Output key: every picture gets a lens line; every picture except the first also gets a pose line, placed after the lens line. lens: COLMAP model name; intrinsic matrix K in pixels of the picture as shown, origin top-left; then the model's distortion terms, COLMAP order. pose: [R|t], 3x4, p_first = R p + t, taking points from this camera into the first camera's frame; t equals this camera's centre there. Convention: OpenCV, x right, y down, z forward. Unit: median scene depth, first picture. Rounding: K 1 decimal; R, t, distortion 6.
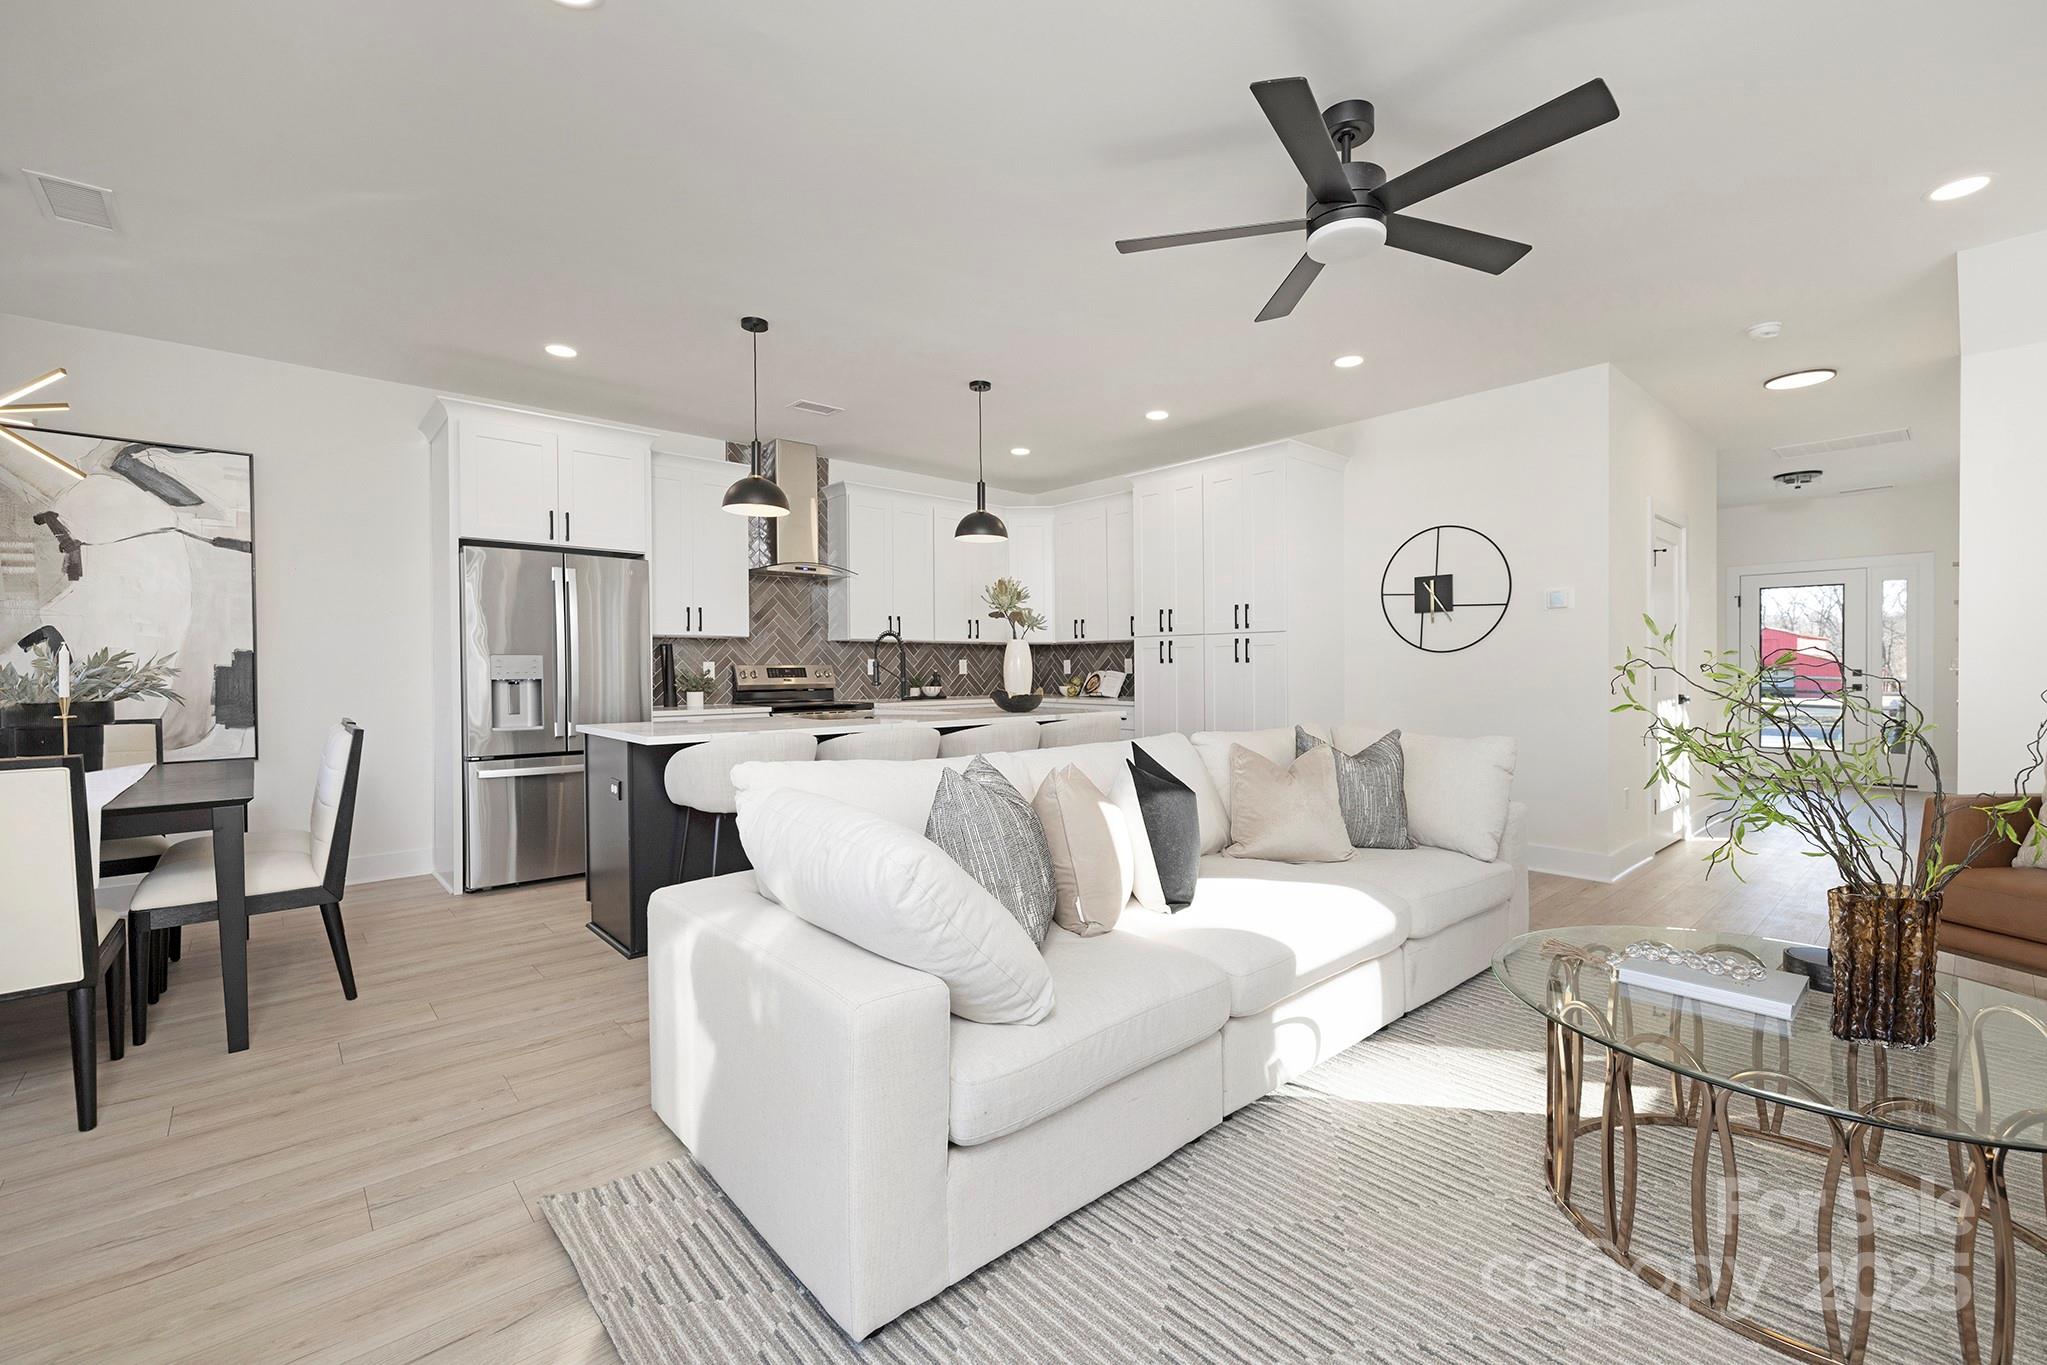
lens RADIAL K [[852.0, 0, 1025.0], [0, 852.0, 642.3], [0, 0, 1]] dist [-0.001143, -0.000023]
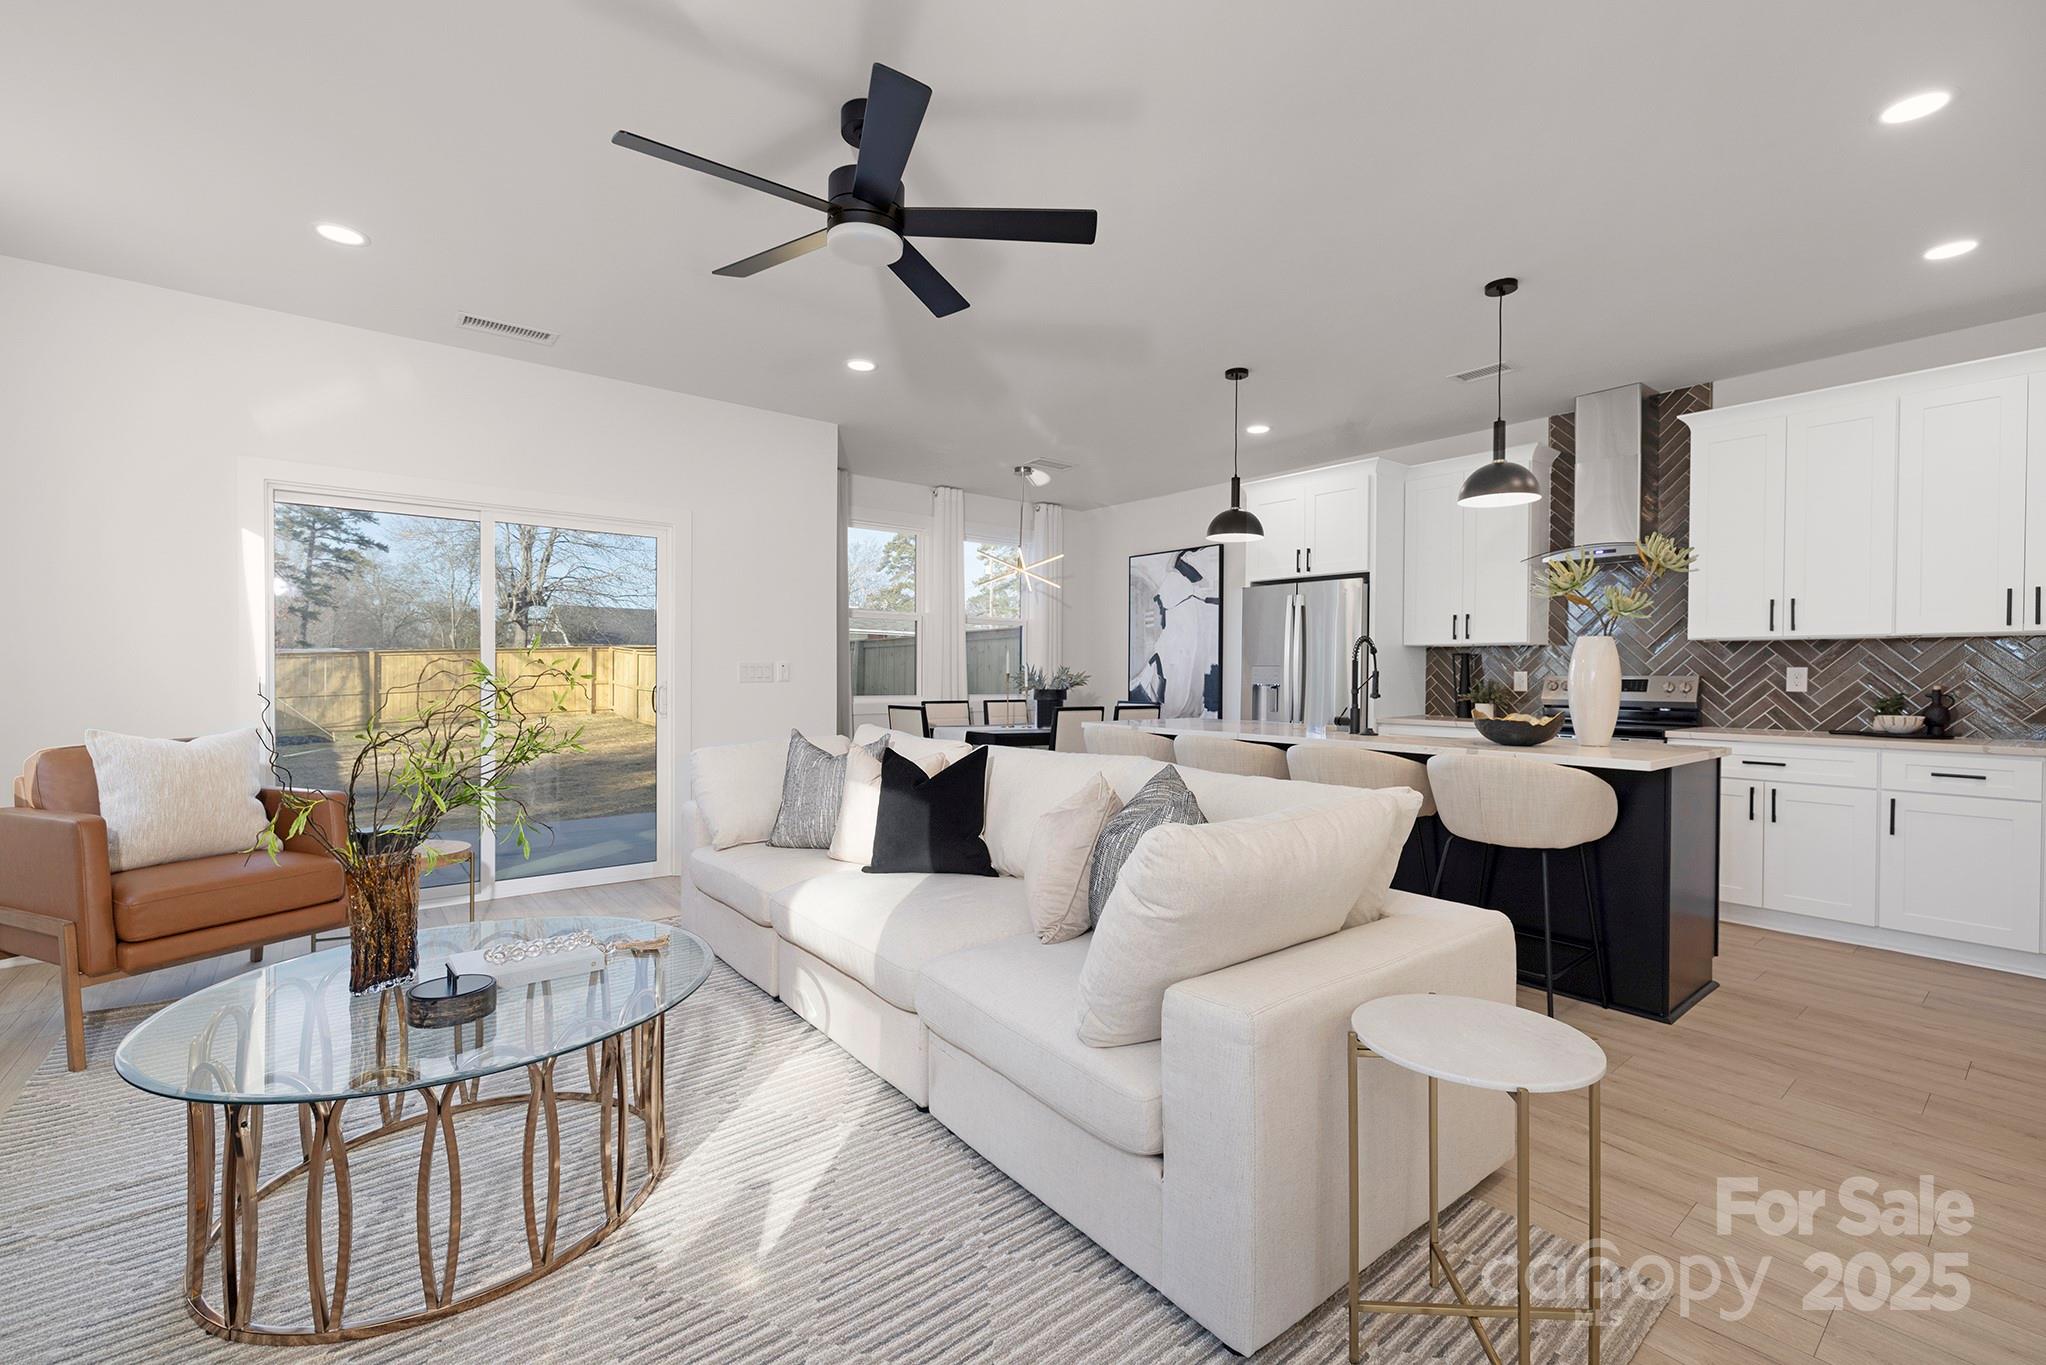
lens RADIAL K [[875.8, 0, 1015.2], [0, 875.8, 676.8], [0, 0, 1]] dist [0.000478, 0.000167]
pose [[-0.044240, 0.004827, -0.999009, 0.784973], [0.022104, 0.999748, 0.003852, 0.017712], [0.998776, -0.021912, -0.044335, 0.686614]]
